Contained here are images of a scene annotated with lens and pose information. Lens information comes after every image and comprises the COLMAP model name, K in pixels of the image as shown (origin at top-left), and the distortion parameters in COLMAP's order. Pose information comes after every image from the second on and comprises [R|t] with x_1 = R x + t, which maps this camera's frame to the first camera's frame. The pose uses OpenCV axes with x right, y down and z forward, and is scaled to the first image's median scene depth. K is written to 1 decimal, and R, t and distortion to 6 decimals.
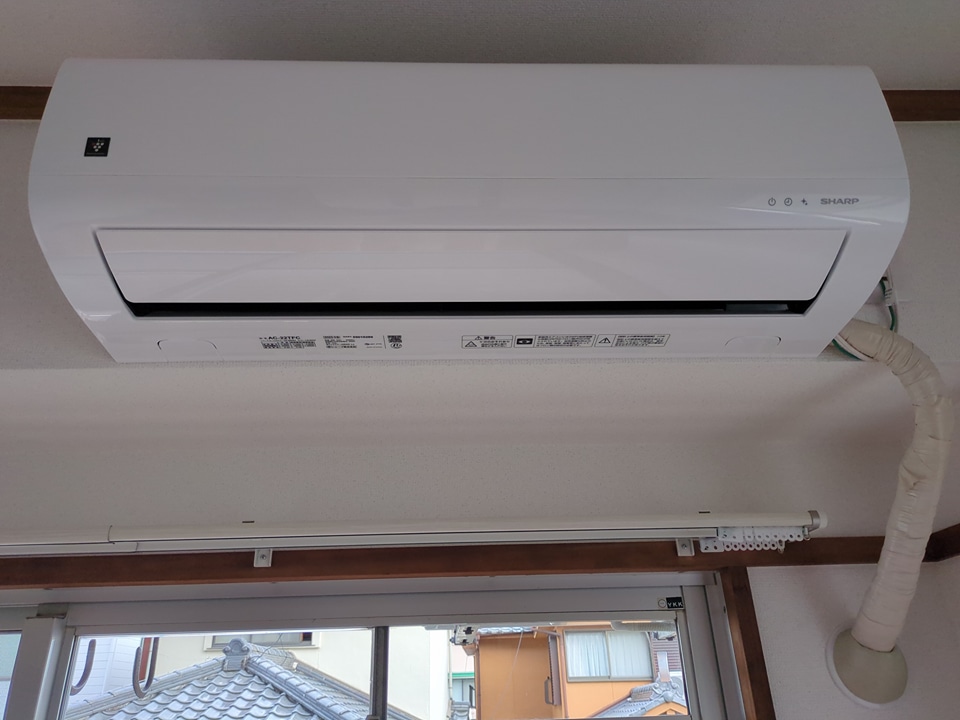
lens RADIAL K [[735.9, 0, 480.0], [0, 735.9, 360.0], [0, 0, 1]] dist [-0.000856, 0.008893]
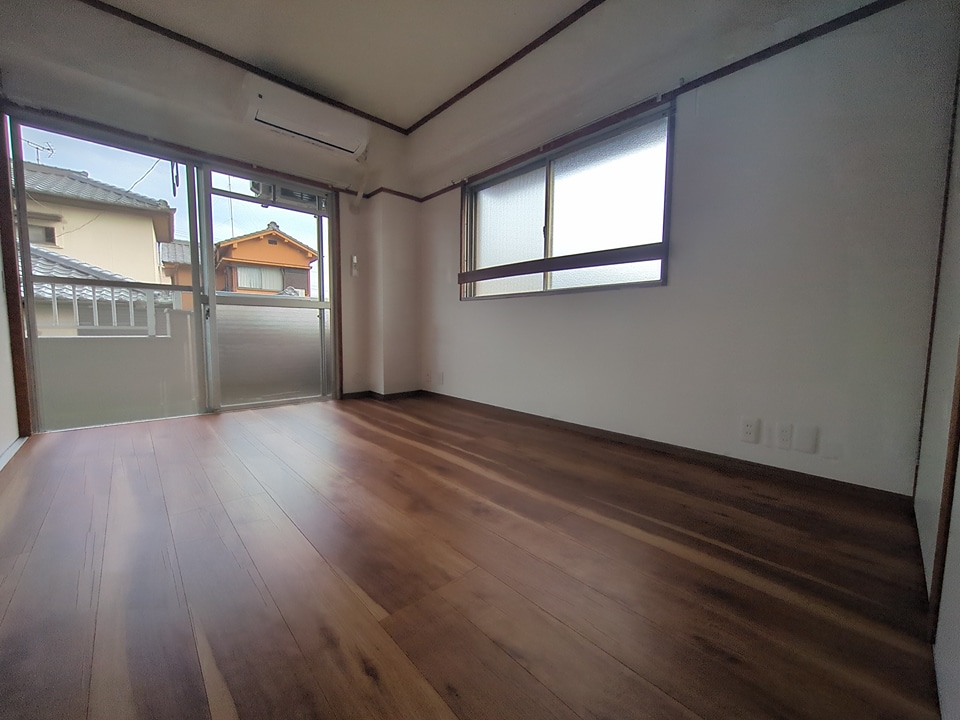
lens RADIAL K [[378.5, 0, 480.0], [0, 378.5, 360.0], [0, 0, 1]] dist [-0.002022, 0.000147]
pose [[0.758544, -0.019388, 0.651333, -0.871357], [-0.308933, 0.869381, 0.385663, -0.091711], [-0.573734, -0.493761, 0.653475, -2.551063]]
